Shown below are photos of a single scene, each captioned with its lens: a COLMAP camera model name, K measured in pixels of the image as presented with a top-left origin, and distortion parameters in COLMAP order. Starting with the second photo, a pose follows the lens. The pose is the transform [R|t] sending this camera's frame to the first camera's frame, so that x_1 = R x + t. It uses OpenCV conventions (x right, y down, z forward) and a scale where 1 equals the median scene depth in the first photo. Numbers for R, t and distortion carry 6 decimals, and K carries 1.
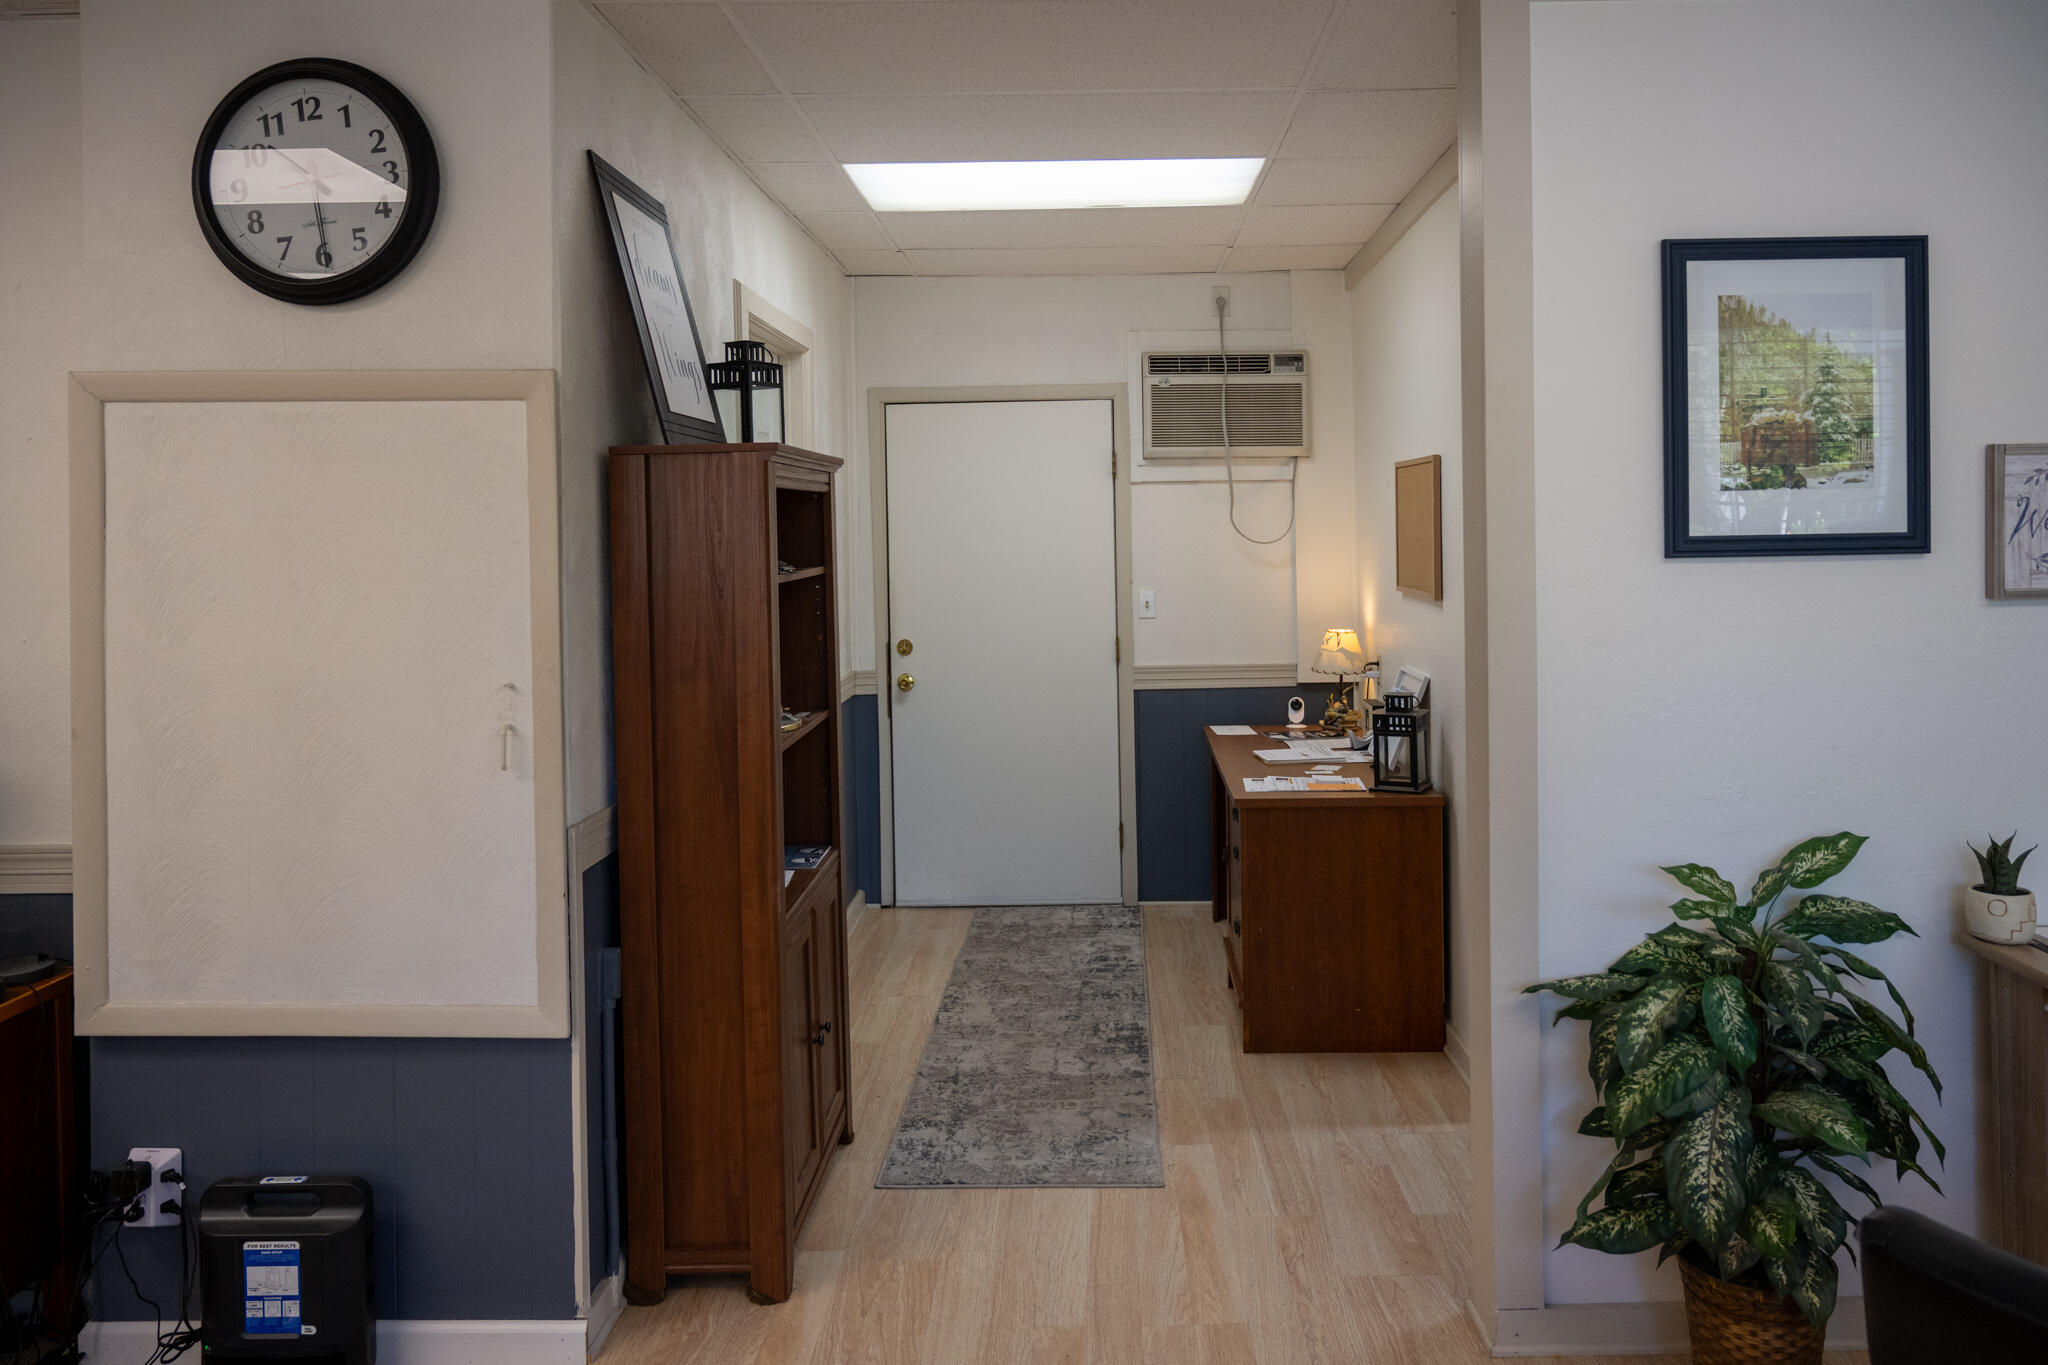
lens RADIAL K [[1412.8, 0, 1149.5], [0, 1412.8, 561.8], [0, 0, 1]] dist [-0.003411, 0.000887]
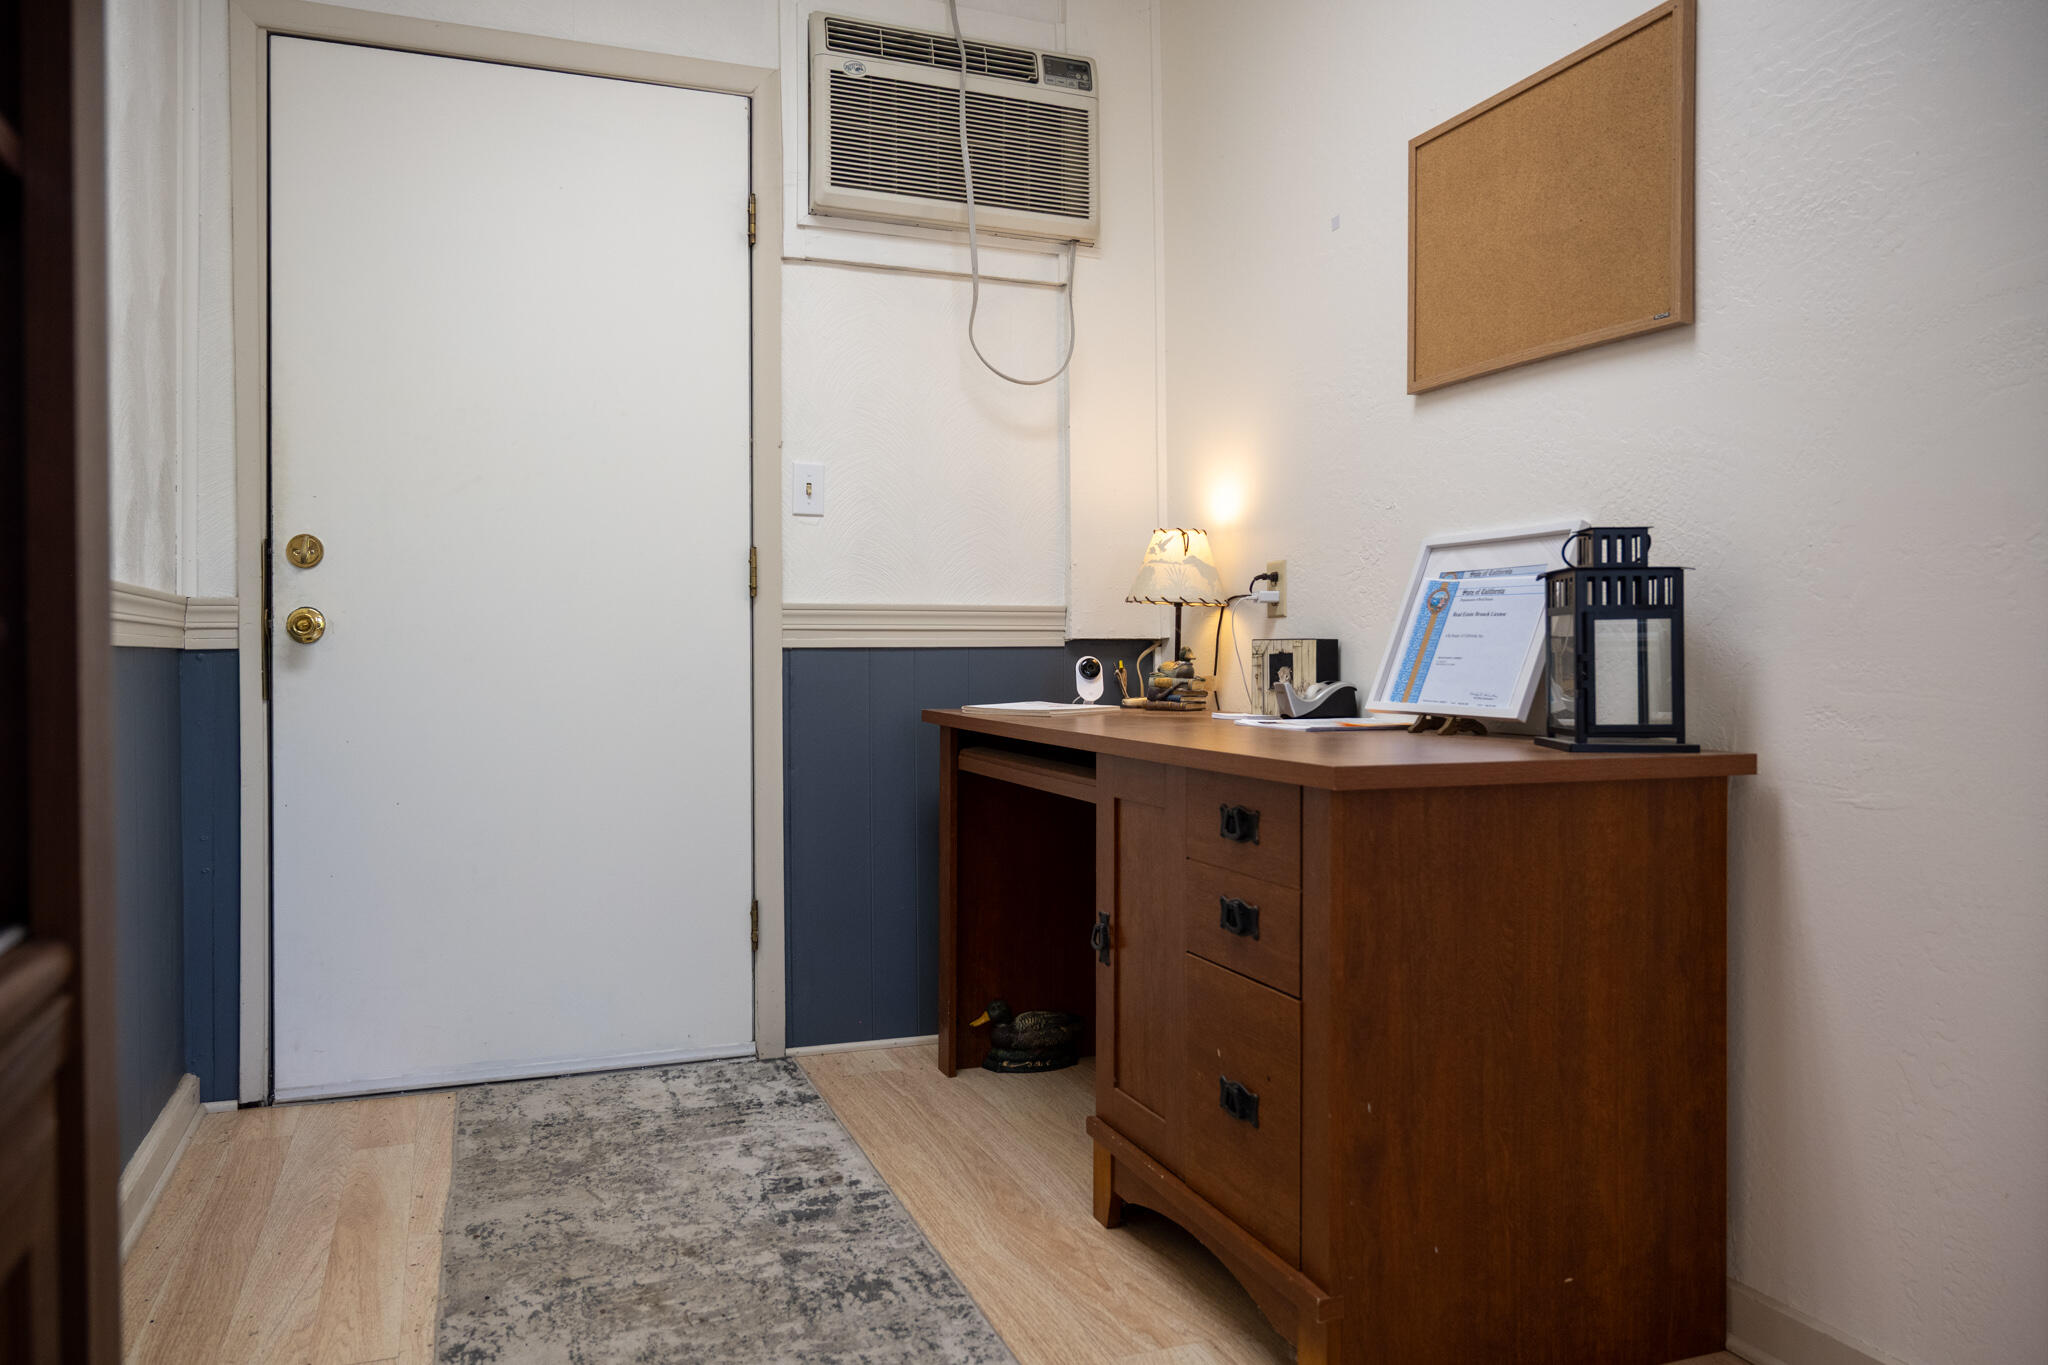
lens RADIAL K [[1391.6, 0, 1022.7], [0, 1391.6, 640.9], [0, 0, 1]] dist [-0.005249, 0.003015]
pose [[0.943903, 0.012519, 0.329987, -0.100119], [-0.003669, 0.999617, -0.027426, 0.103489], [-0.330204, 0.024677, 0.943587, 0.483137]]
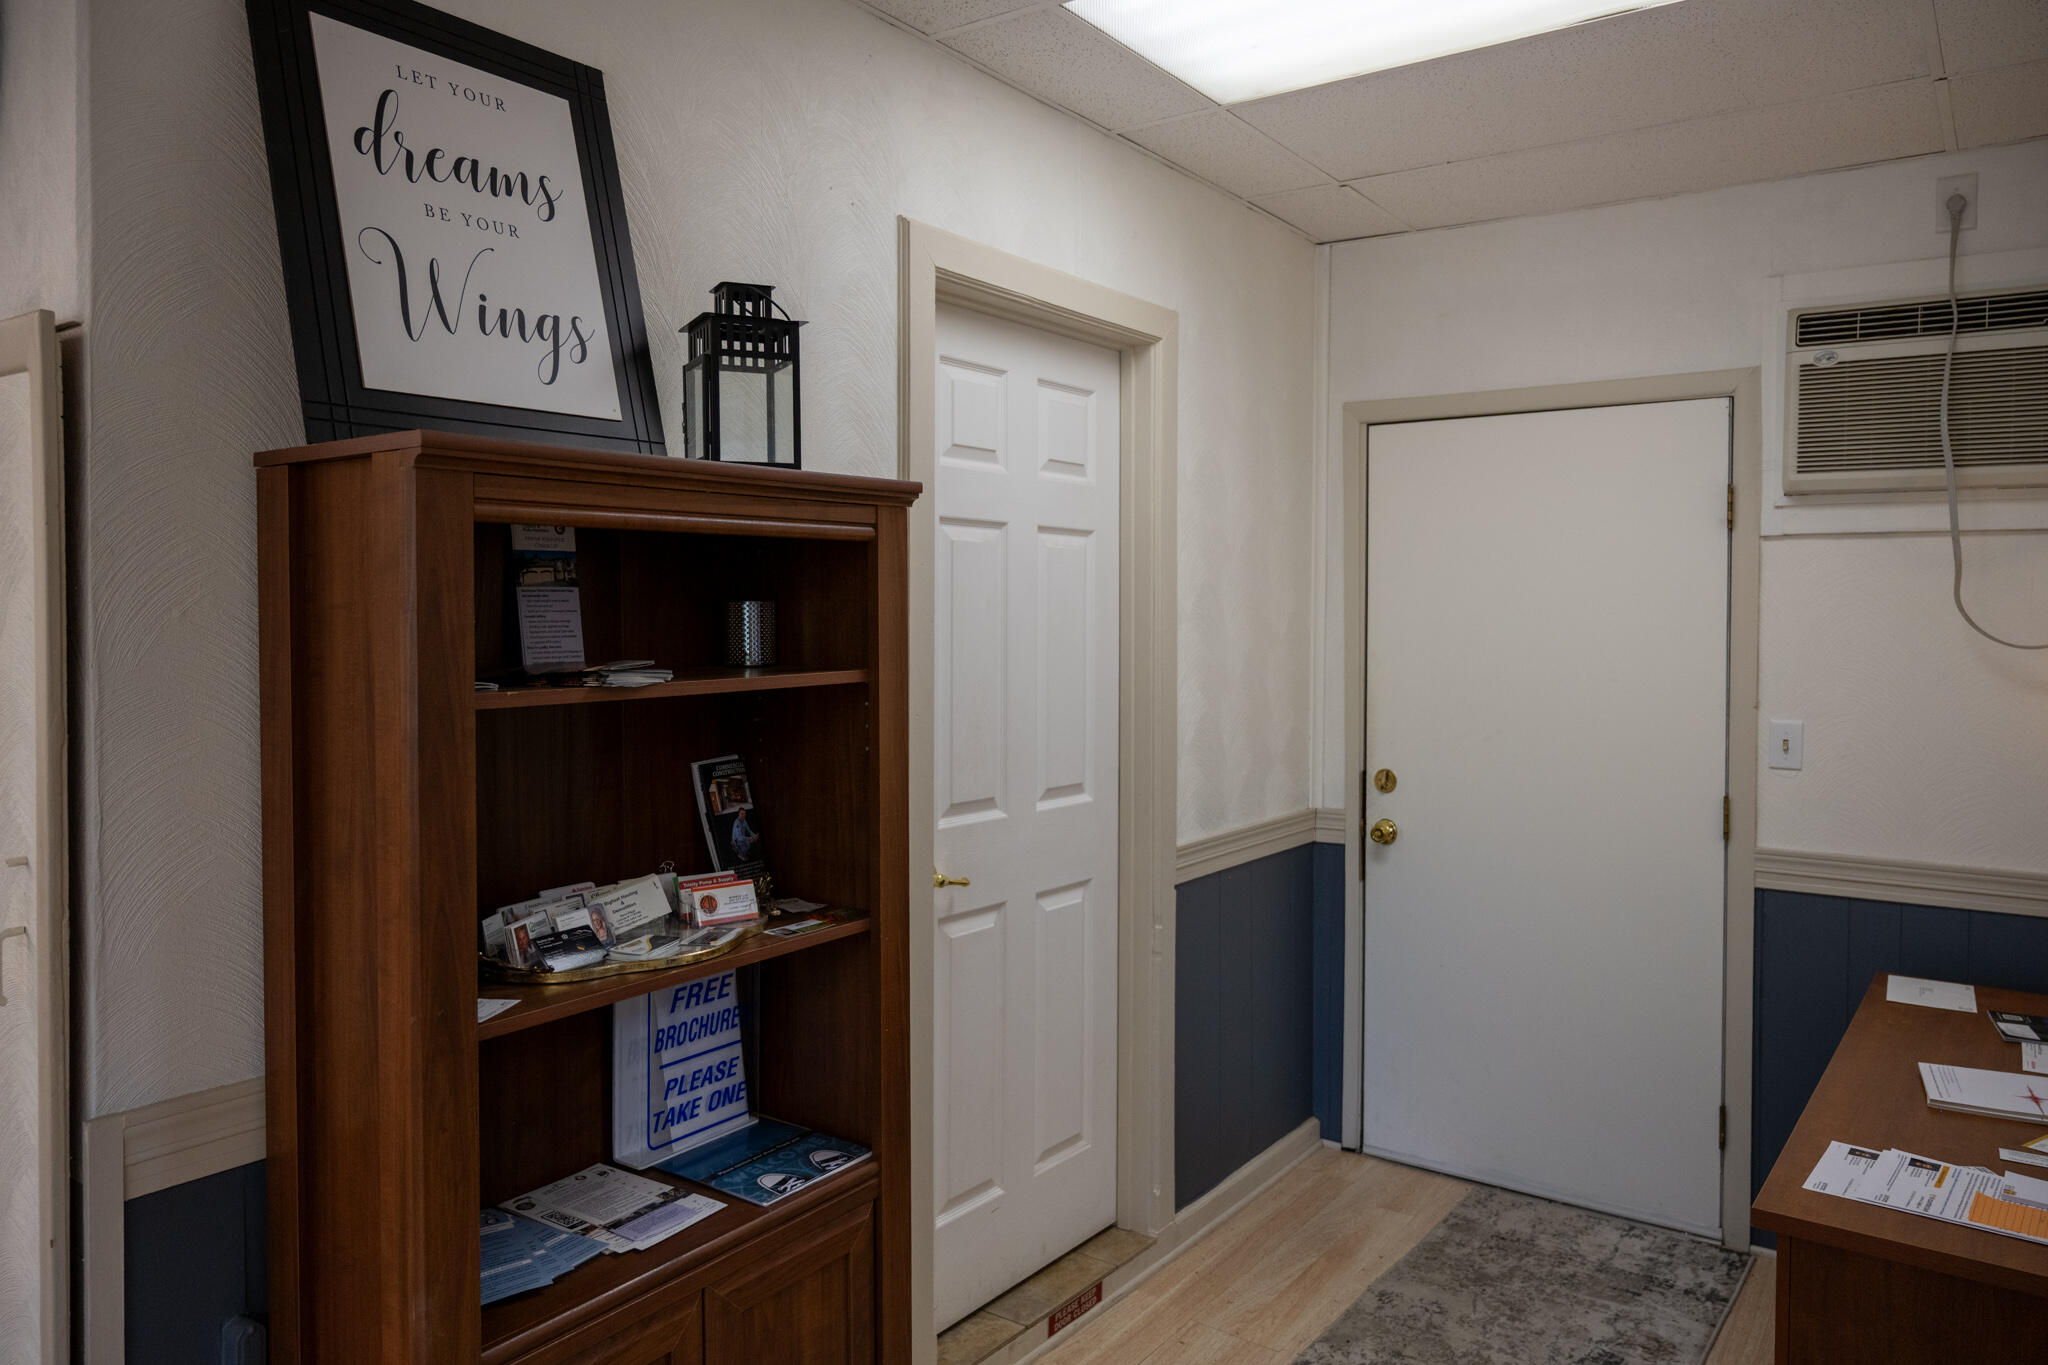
lens RADIAL K [[1425.8, 0, 1028.7], [0, 1425.8, 644.7], [0, 0, 1]] dist [-0.002928, -0.003832]
pose [[0.796311, 0.035850, -0.603824, 0.104328], [-0.031959, 0.999341, 0.017185, -0.011638], [0.604043, 0.005613, 0.796932, 0.347804]]
